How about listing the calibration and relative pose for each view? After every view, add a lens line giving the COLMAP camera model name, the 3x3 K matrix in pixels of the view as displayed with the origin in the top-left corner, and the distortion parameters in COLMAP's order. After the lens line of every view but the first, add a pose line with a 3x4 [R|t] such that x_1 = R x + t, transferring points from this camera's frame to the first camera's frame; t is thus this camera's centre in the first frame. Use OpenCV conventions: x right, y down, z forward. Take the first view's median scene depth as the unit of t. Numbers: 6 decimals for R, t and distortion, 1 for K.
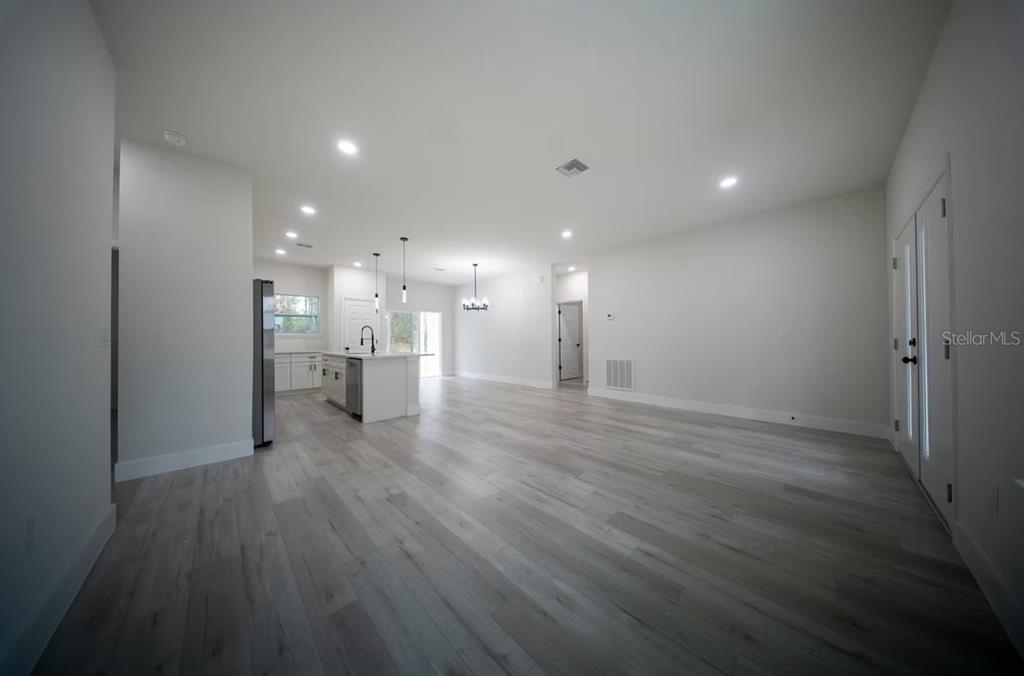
lens RADIAL K [[300.4, 0, 511.5], [0, 300.4, 335.7], [0, 0, 1]] dist [0.007426, -0.003824]
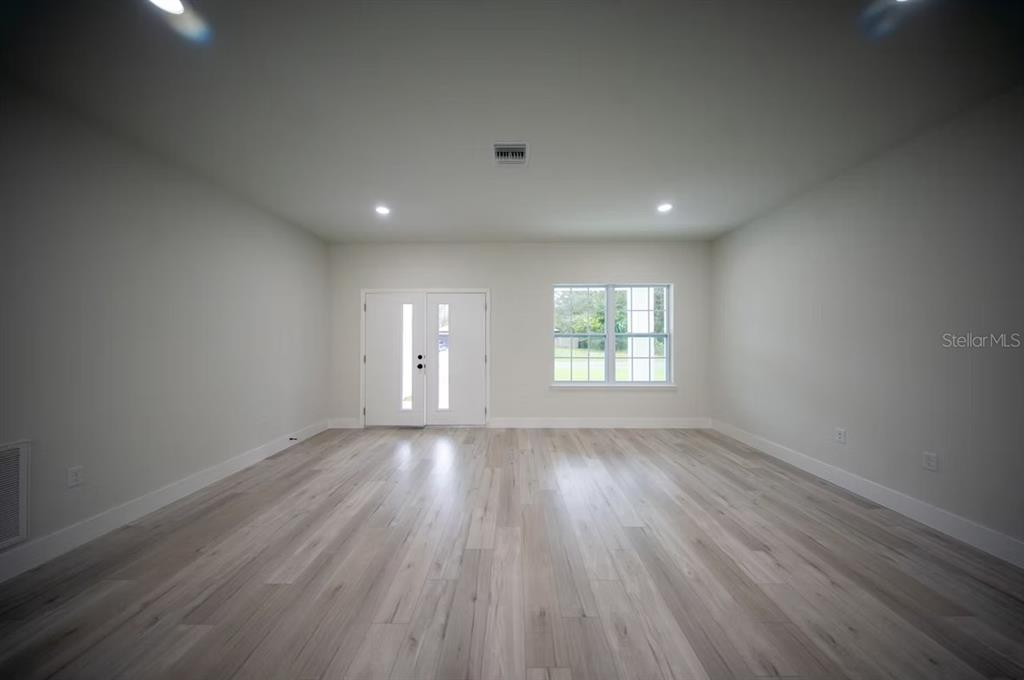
lens RADIAL K [[300.4, 0, 511.5], [0, 300.4, 337.7], [0, 0, 1]] dist [0.007426, -0.003824]
pose [[-0.713085, 0.015217, 0.700913, -0.190470], [0.001659, 0.999798, -0.020018, -0.026145], [-0.701076, -0.013112, -0.712966, 0.825461]]
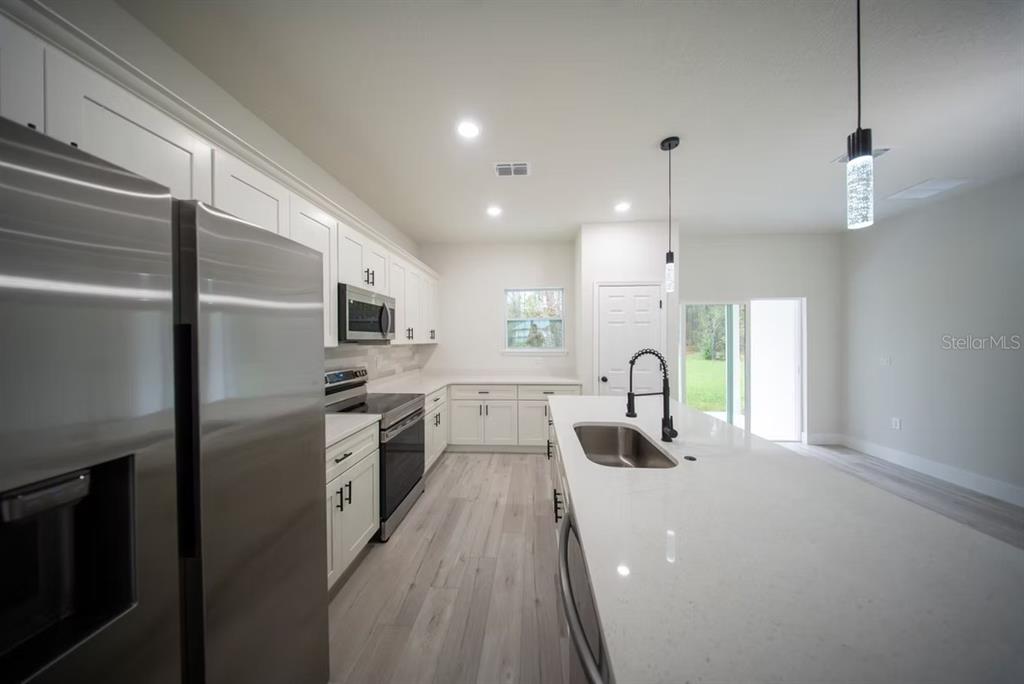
lens RADIAL K [[301.2, 0, 511.4], [0, 301.2, 340.4], [0, 0, 1]] dist [-0.004610, -0.000041]
pose [[0.664315, 0.005476, -0.747433, -0.320250], [0.010251, 0.999812, 0.016435, -0.043737], [0.747382, -0.018580, 0.664134, 0.649168]]
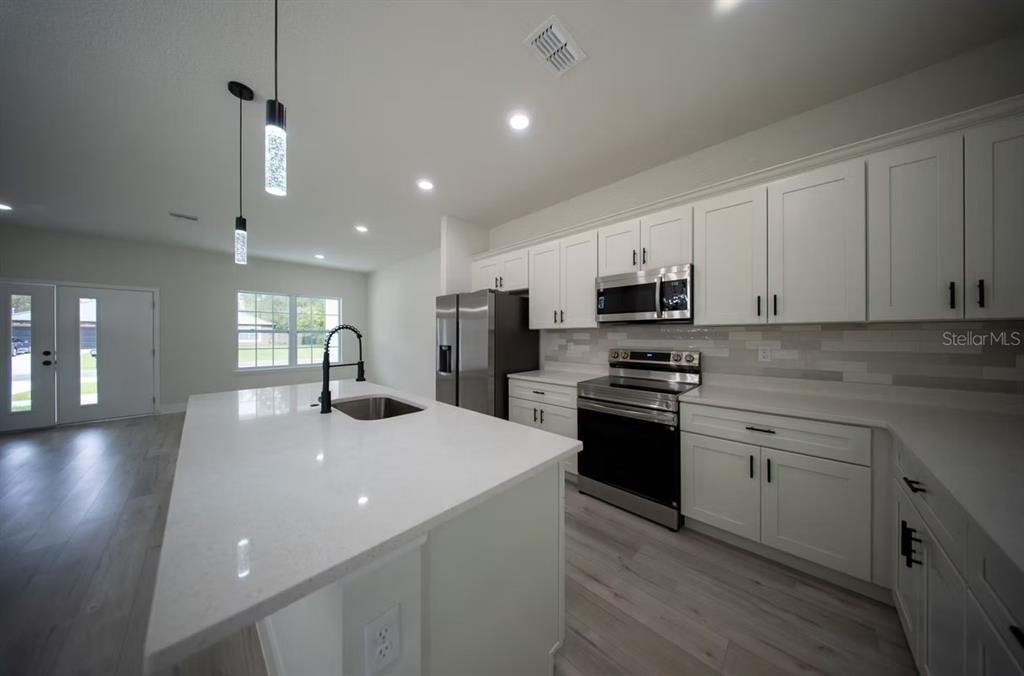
lens RADIAL K [[300.4, 0, 511.5], [0, 300.4, 335.7], [0, 0, 1]] dist [0.007426, -0.003824]
pose [[-0.999335, 0.010797, -0.034816, -0.592049], [0.011072, 0.999909, -0.007713, -0.016020], [0.034730, -0.008093, -0.999364, 1.216373]]
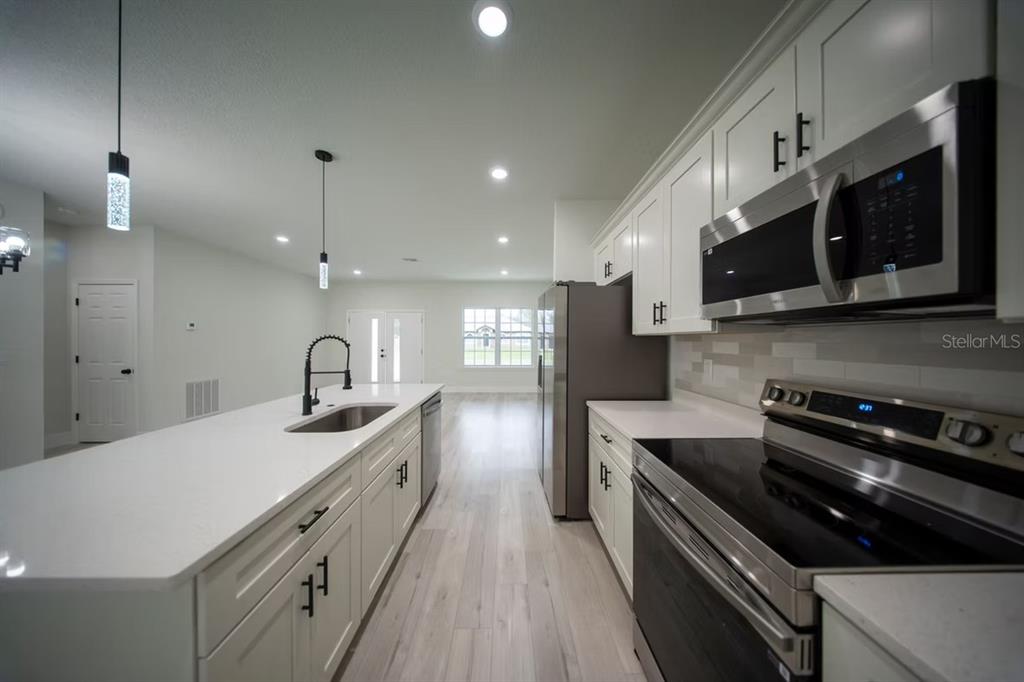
lens RADIAL K [[301.2, 0, 511.4], [0, 301.2, 339.4], [0, 0, 1]] dist [-0.004610, -0.000041]
pose [[-0.730800, 0.007734, 0.682548, -0.792054], [-0.003967, 0.999871, -0.015578, -0.021348], [-0.682581, -0.014093, -0.730674, 1.011645]]
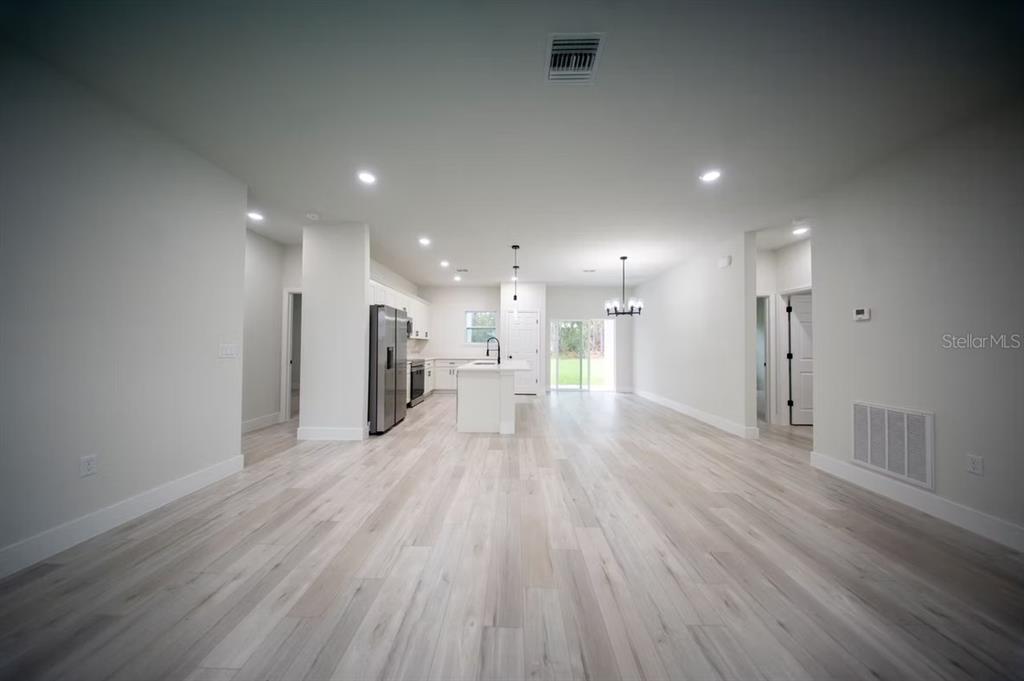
lens RADIAL K [[300.4, 0, 511.5], [0, 300.4, 338.2], [0, 0, 1]] dist [0.007426, -0.003824]
pose [[0.710254, -0.004666, -0.703930, 0.271587], [-0.004139, 0.999933, -0.010804, -0.017870], [0.703934, 0.010588, 0.710187, 0.278300]]
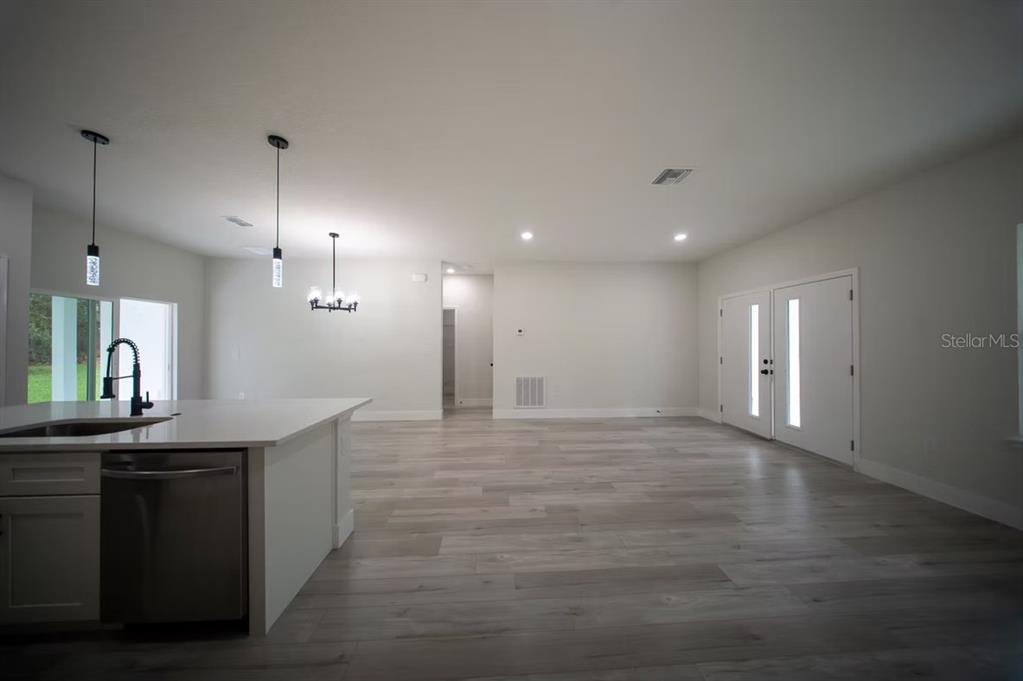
lens RADIAL K [[300.9, 0, 510.9], [0, 300.9, 338.9], [0, 0, 1]] dist [-0.004610, -0.000041]
pose [[0.652867, 0.015419, 0.757316, -0.411776], [-0.011270, 0.999880, -0.010642, -0.031263], [-0.757389, -0.001587, 0.652962, 0.410149]]
